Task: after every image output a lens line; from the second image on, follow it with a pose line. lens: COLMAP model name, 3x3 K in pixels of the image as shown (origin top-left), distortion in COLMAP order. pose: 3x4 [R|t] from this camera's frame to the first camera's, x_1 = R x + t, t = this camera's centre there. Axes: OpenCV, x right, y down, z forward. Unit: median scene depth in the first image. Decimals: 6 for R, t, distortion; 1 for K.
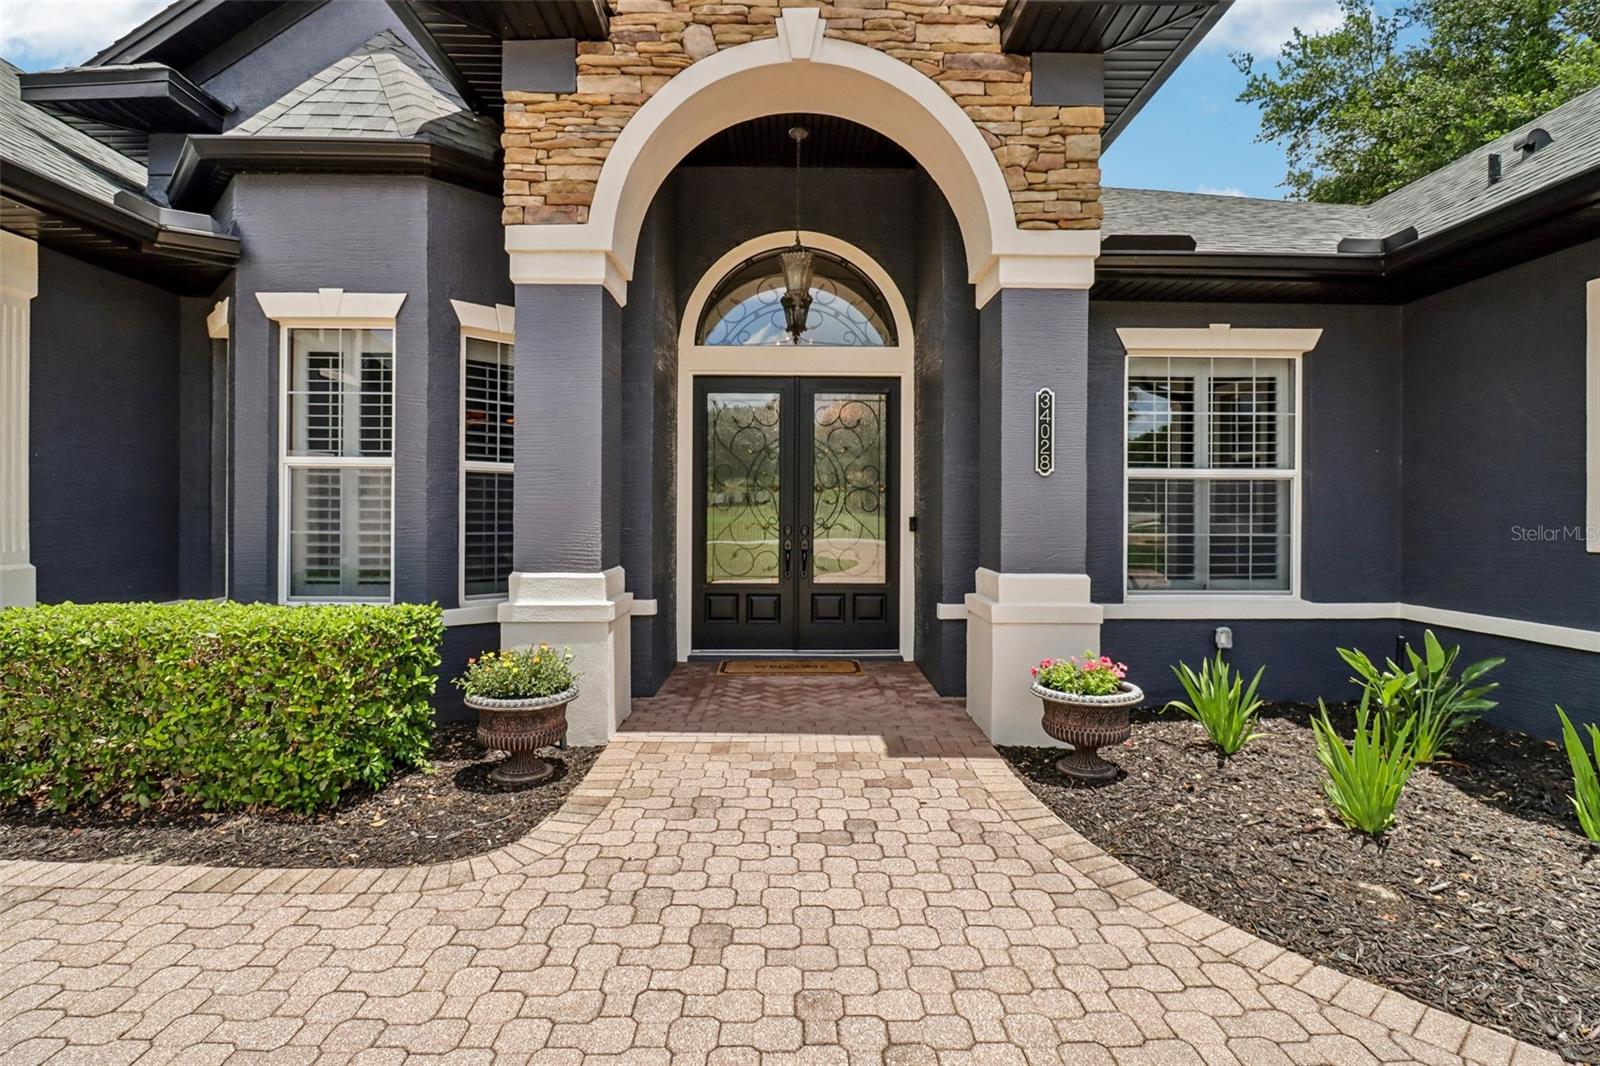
lens RADIAL K [[768.2, 0, 795.6], [0, 768.2, 509.5], [0, 0, 1]] dist [-0.034754, 0.000046]
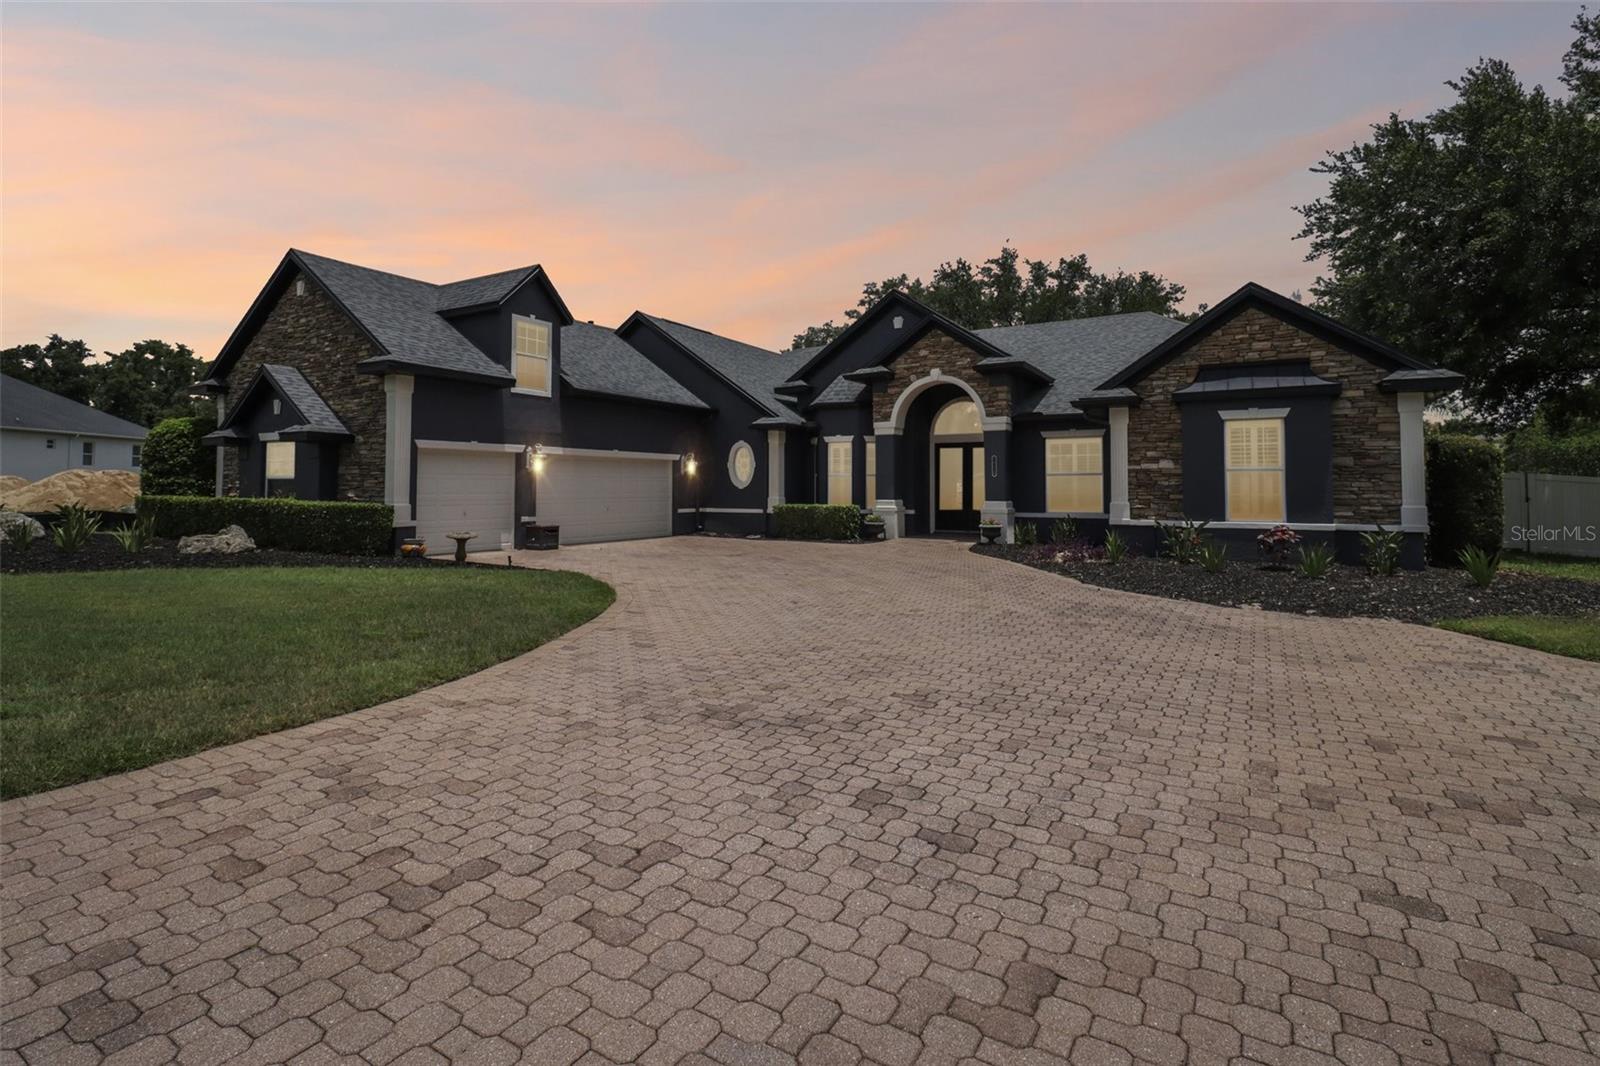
lens RADIAL K [[768.2, 0, 795.6], [0, 768.2, 509.5], [0, 0, 1]] dist [-0.034754, 0.000046]
pose [[0.843582, 0.025400, -0.536399, 1.650793], [-0.006245, 0.999277, 0.037497, -0.025166], [0.536964, -0.028282, 0.843131, -3.031272]]
